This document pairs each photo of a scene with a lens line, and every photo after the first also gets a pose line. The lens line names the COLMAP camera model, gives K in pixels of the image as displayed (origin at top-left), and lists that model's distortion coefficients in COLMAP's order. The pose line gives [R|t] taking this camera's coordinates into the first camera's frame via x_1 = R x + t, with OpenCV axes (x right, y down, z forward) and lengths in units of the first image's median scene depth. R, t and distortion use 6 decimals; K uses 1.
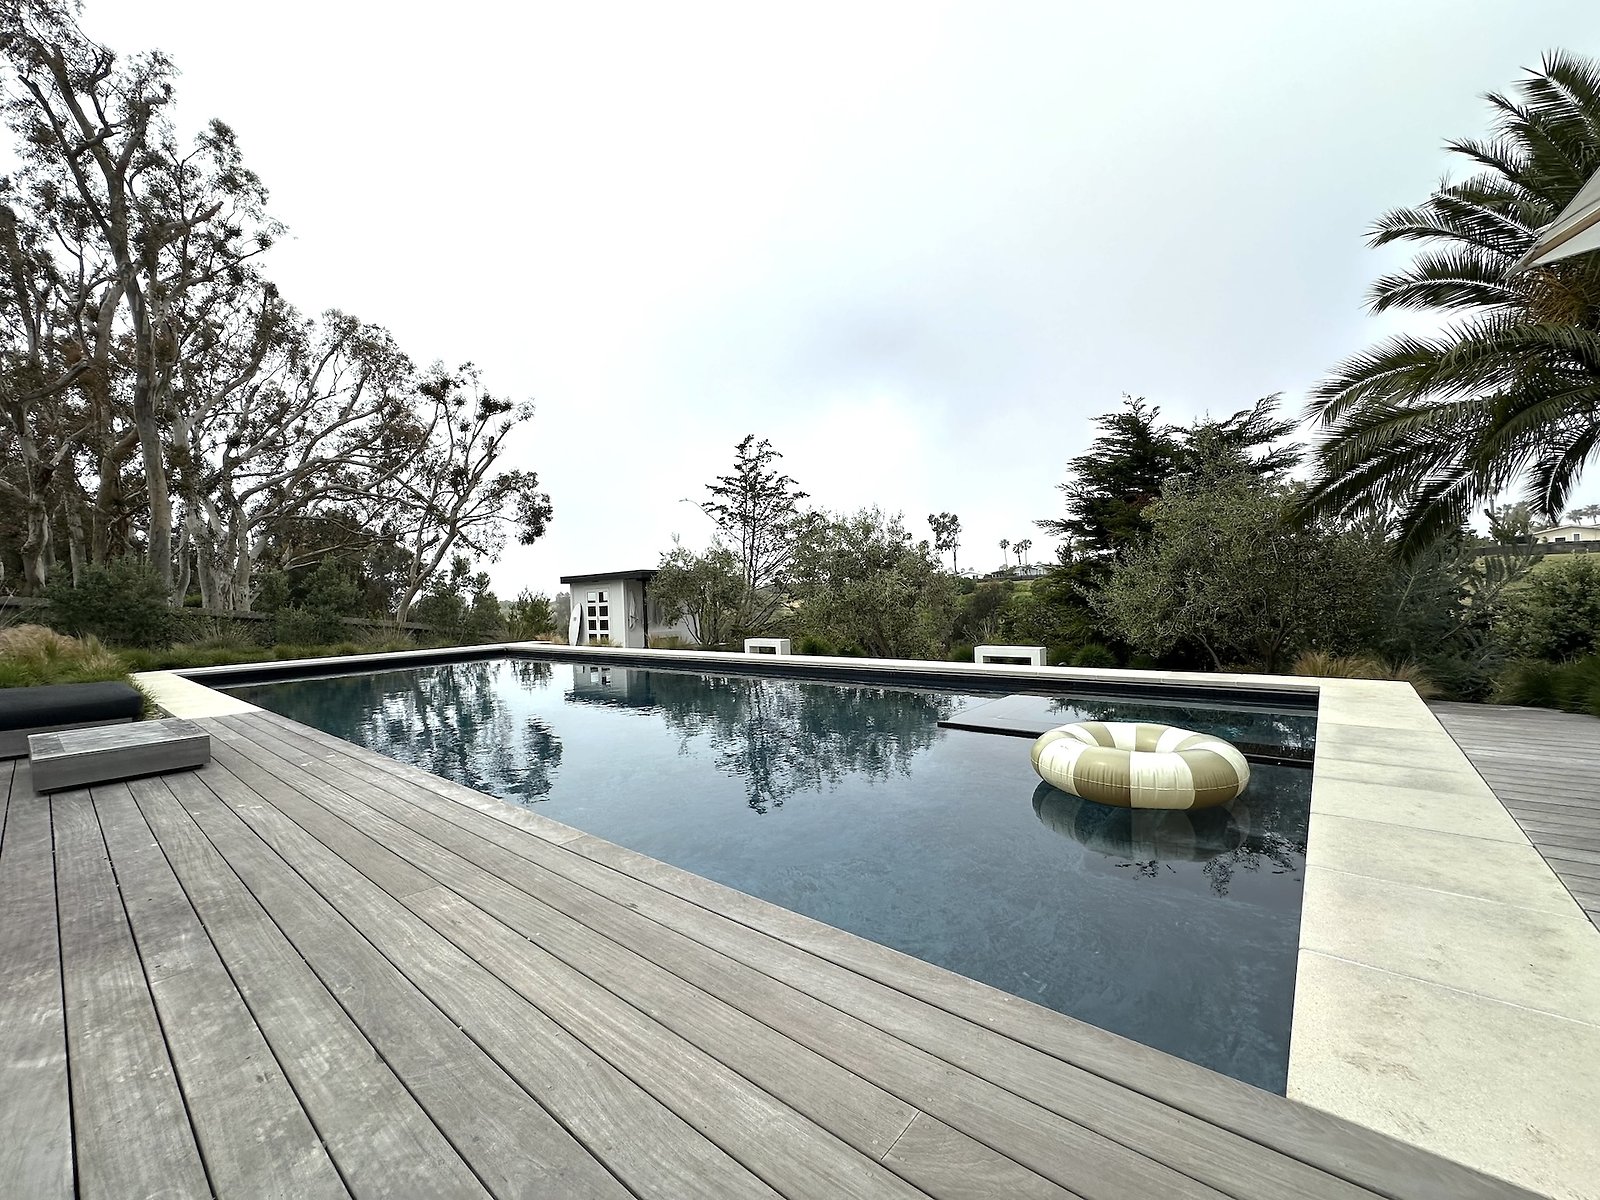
lens RADIAL K [[638.1, 0, 797.2], [0, 638.1, 600.3], [0, 0, 1]] dist [-0.000860, -0.000196]
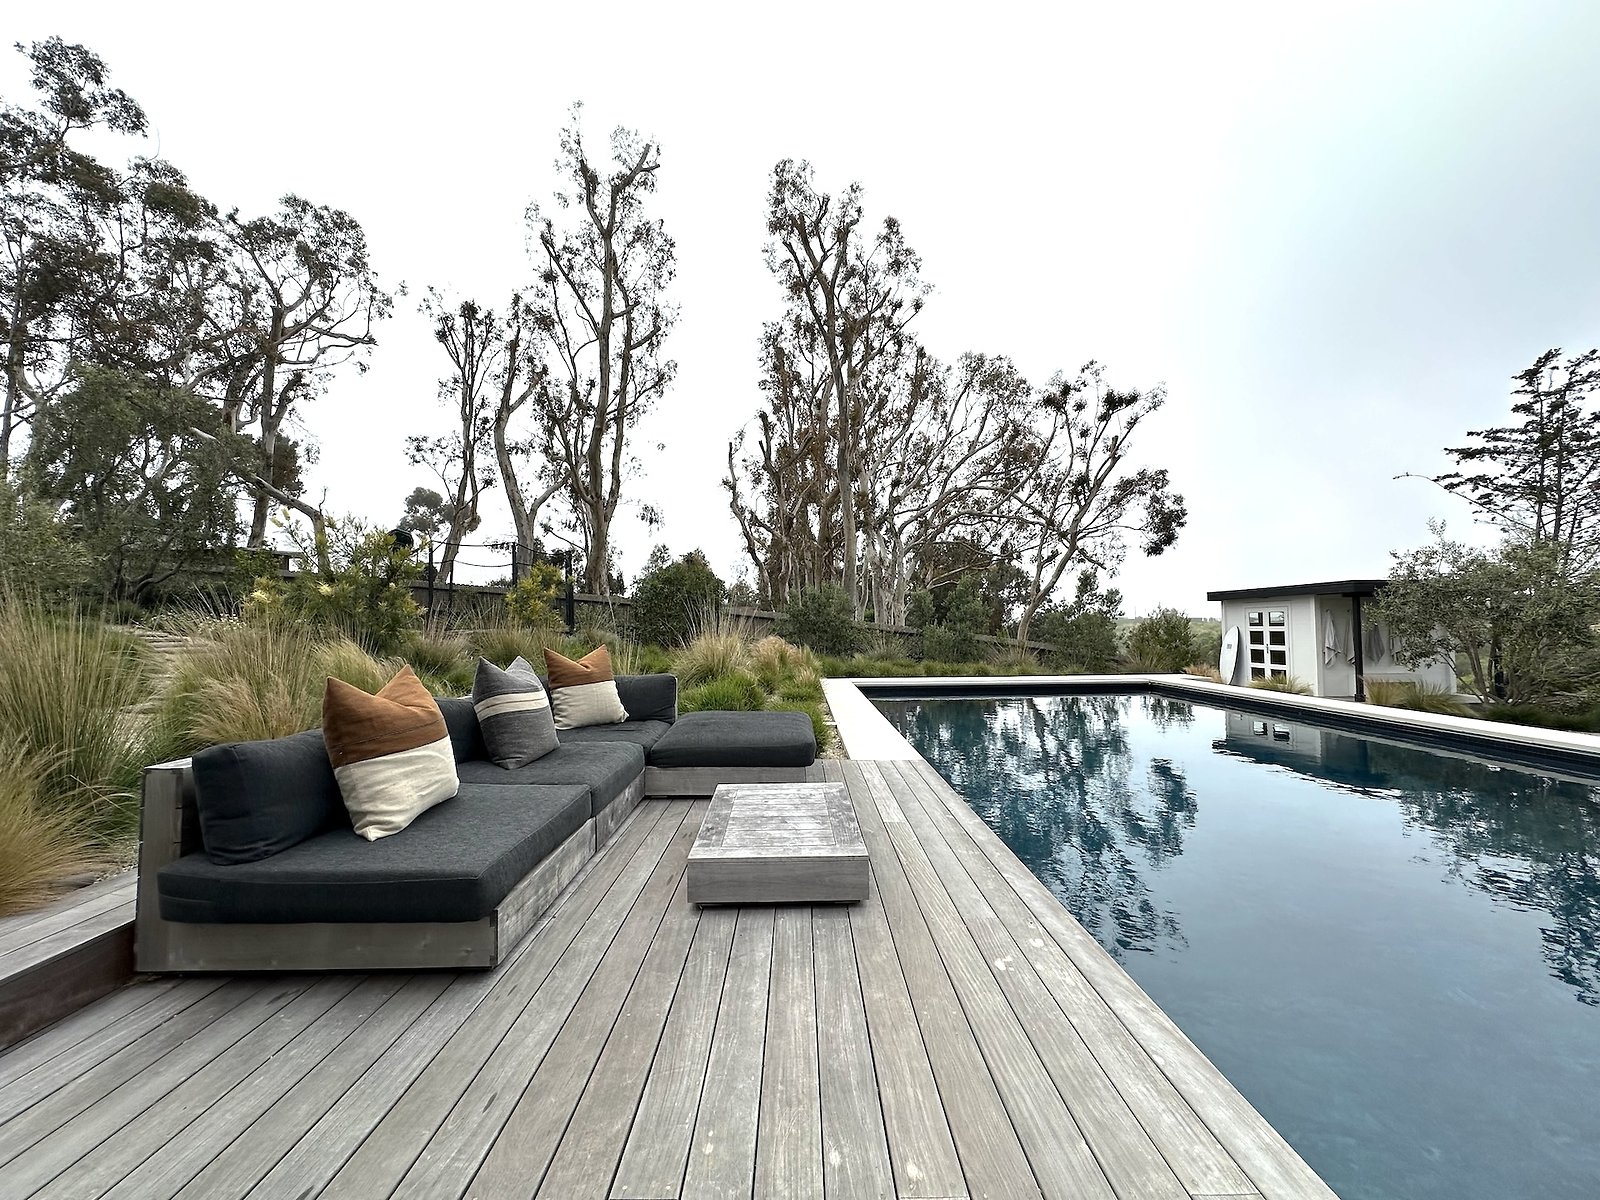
lens RADIAL K [[638.1, 0, 797.2], [0, 638.1, 600.3], [0, 0, 1]] dist [-0.000860, -0.000196]
pose [[0.641895, -0.003273, -0.766785, -0.079613], [-0.014858, 0.999750, -0.016706, -0.005141], [0.766648, 0.022116, 0.641686, 0.088499]]
